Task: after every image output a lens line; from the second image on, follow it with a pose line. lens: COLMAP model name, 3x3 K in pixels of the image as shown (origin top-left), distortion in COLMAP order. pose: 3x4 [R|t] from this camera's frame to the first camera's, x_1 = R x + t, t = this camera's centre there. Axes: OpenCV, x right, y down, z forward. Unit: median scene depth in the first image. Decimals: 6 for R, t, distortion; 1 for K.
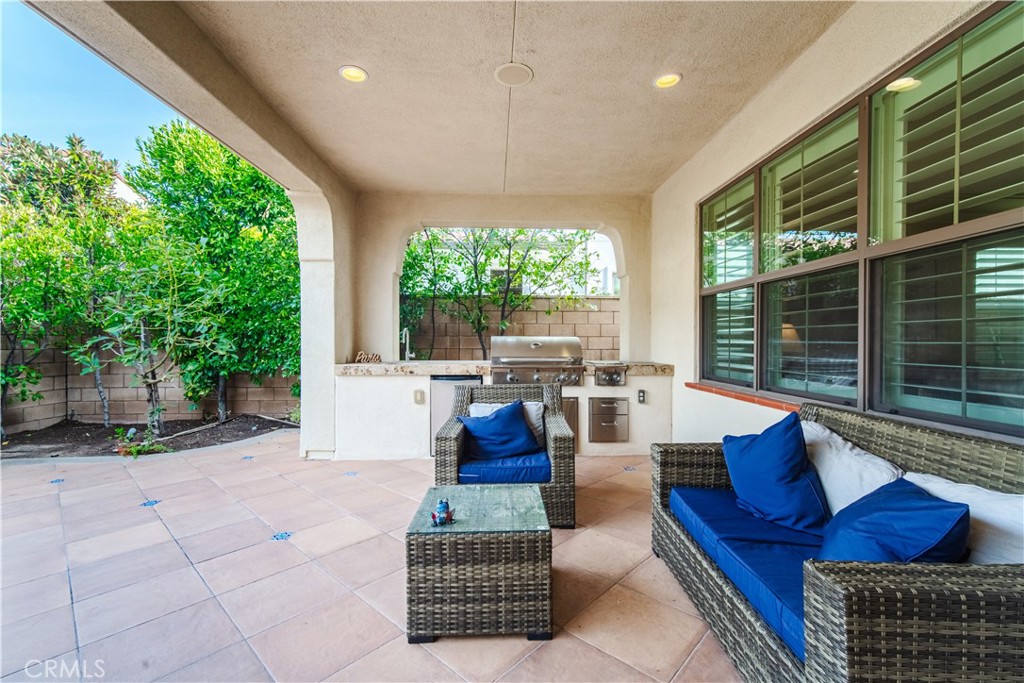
lens RADIAL K [[440.2, 0, 509.7], [0, 440.2, 341.2], [0, 0, 1]] dist [0.012746, 0.001152]
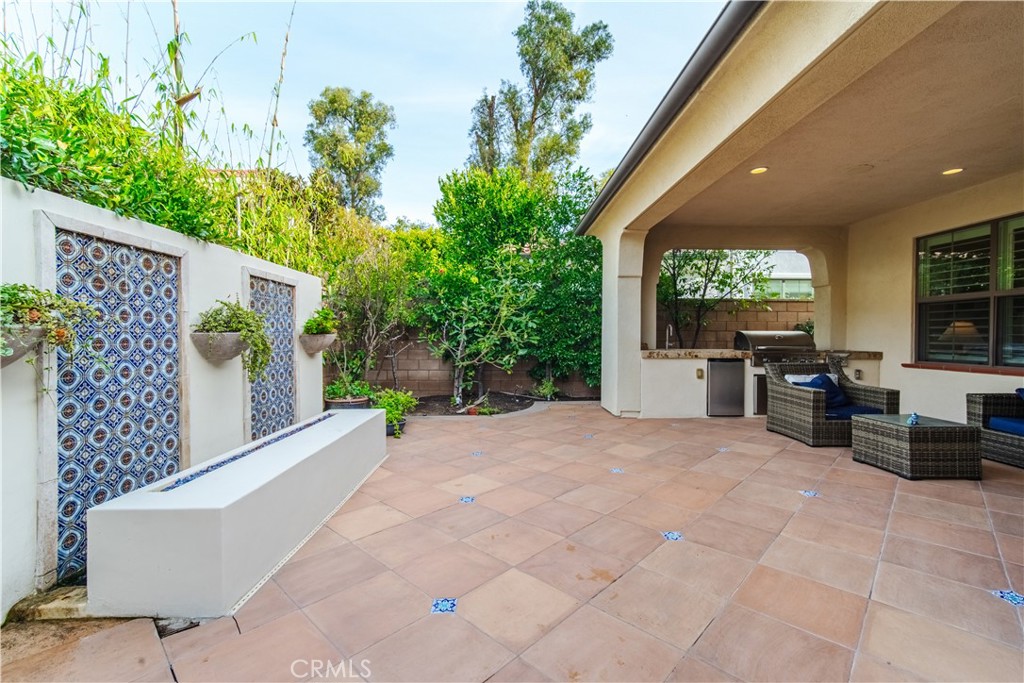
lens RADIAL K [[440.2, 0, 514.8], [0, 440.2, 341.4], [0, 0, 1]] dist [0.012746, 0.001152]
pose [[0.999987, 0.004149, -0.003015, -0.794468], [-0.004113, 0.999919, 0.012007, 0.008814], [0.003065, -0.011994, 0.999923, -0.408772]]
